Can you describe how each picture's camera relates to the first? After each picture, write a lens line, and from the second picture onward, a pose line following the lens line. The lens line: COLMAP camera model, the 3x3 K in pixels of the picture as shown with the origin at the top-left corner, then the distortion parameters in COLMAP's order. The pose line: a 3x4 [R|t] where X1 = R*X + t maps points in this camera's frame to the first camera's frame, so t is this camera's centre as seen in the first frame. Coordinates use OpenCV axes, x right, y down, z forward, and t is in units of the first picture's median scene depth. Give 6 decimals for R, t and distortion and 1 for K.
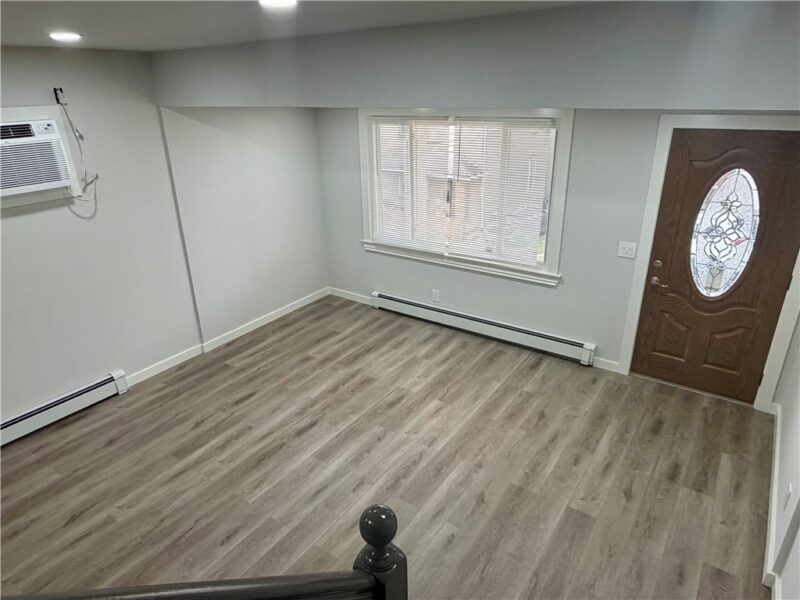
lens RADIAL K [[511.7, 0, 400.4], [0, 511.7, 305.3], [0, 0, 1]] dist [0.005586, 0.001427]
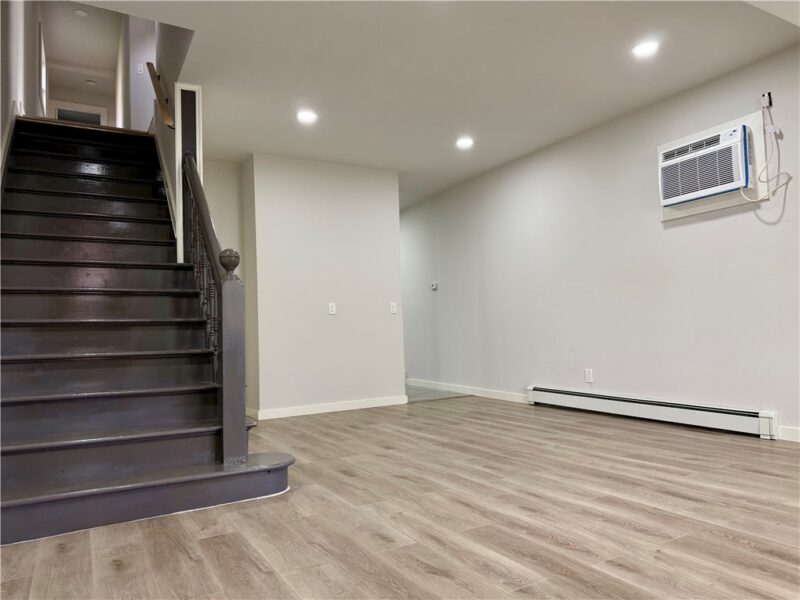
lens RADIAL K [[568.9, 0, 400.9], [0, 568.9, 303.4], [0, 0, 1]] dist [0.038530, -0.045040]
pose [[-0.433564, -0.016824, -0.900966, 0.602378], [-0.321165, 0.937054, 0.137054, 0.035744], [0.841948, 0.348780, -0.411676, 0.931781]]
